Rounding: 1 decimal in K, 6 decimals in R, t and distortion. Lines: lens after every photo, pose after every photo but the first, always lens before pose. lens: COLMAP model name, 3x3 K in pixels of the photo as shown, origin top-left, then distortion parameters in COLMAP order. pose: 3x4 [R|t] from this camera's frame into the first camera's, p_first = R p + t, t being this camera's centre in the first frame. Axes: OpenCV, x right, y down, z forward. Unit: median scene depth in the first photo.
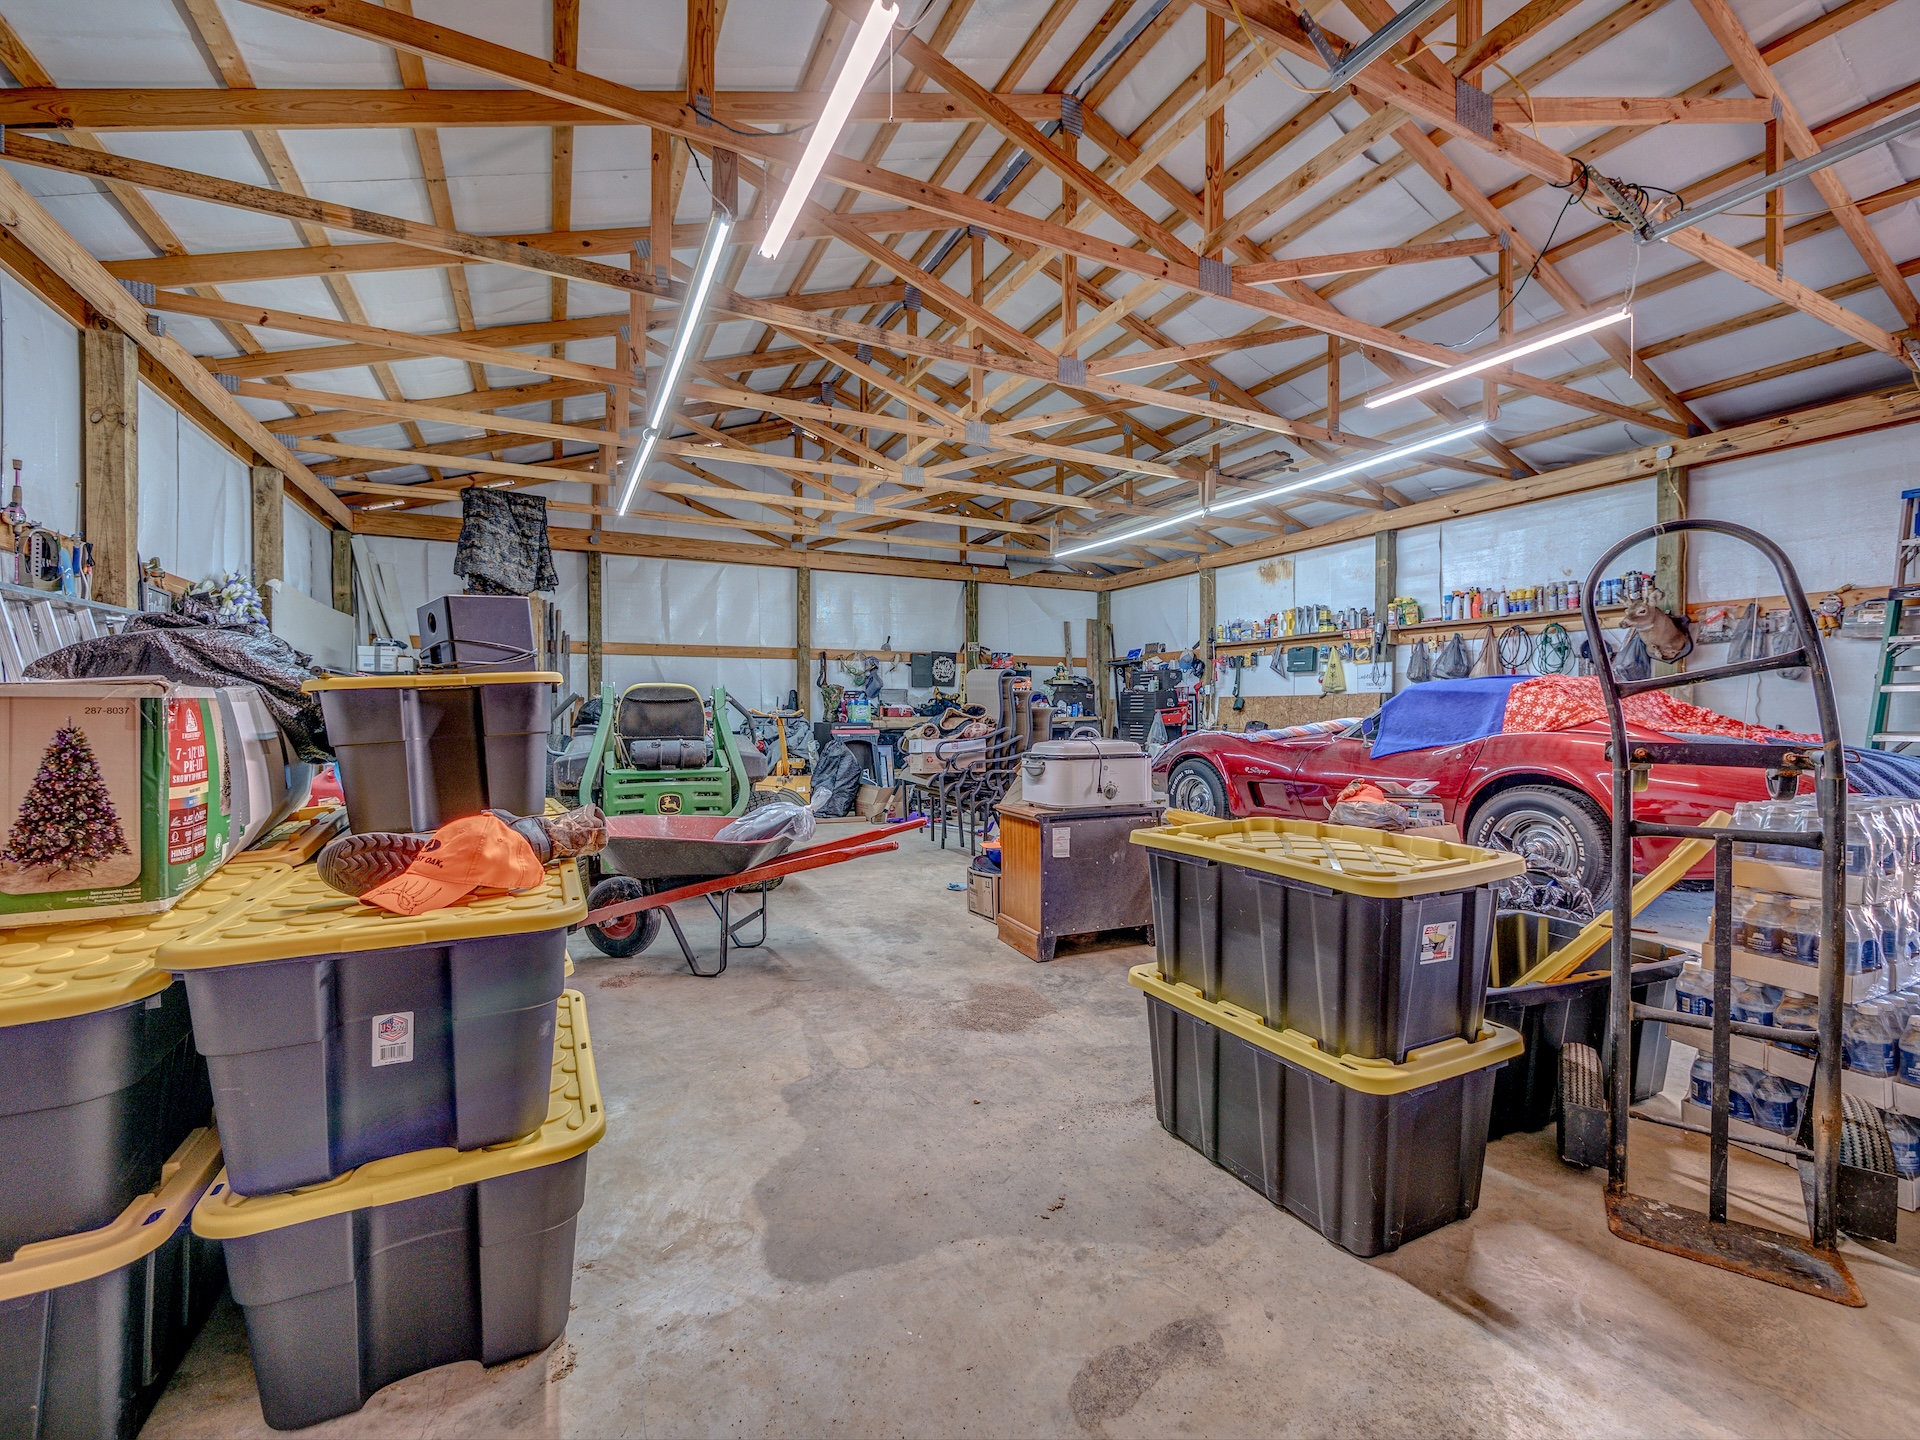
lens RADIAL K [[822.1, 0, 968.4], [0, 822.1, 721.2], [0, 0, 1]] dist [-0.002458, 0.000118]
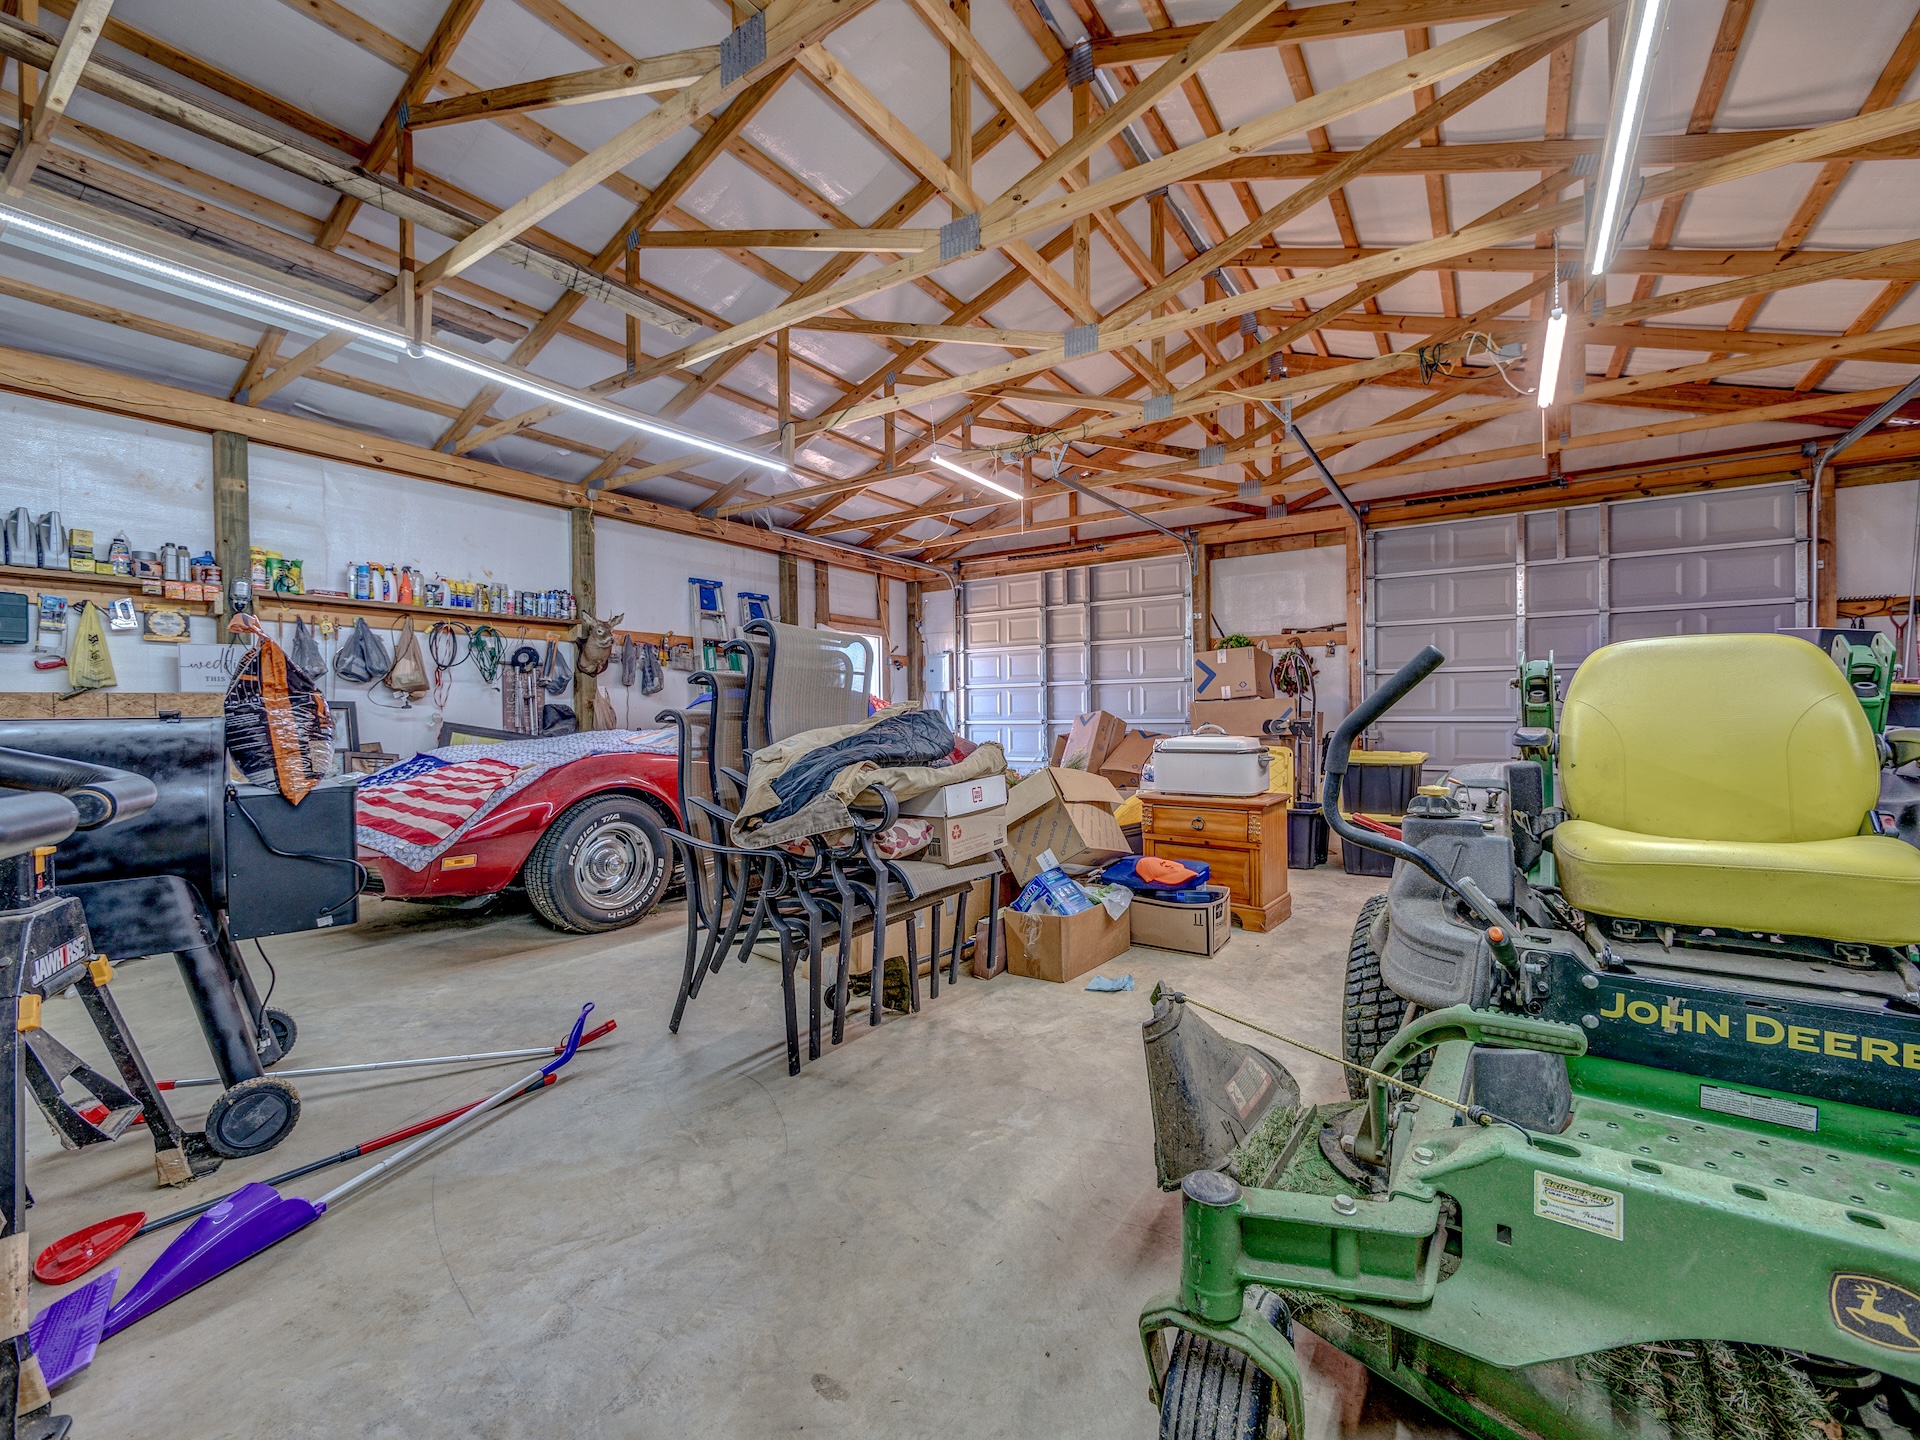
lens RADIAL K [[822.1, 0, 968.4], [0, 822.1, 721.2], [0, 0, 1]] dist [-0.002458, 0.000118]
pose [[-0.462439, -0.003070, 0.886646, -0.342023], [0.008589, 0.999932, 0.007942, -0.012525], [-0.886610, 0.011288, -0.462381, 0.870807]]
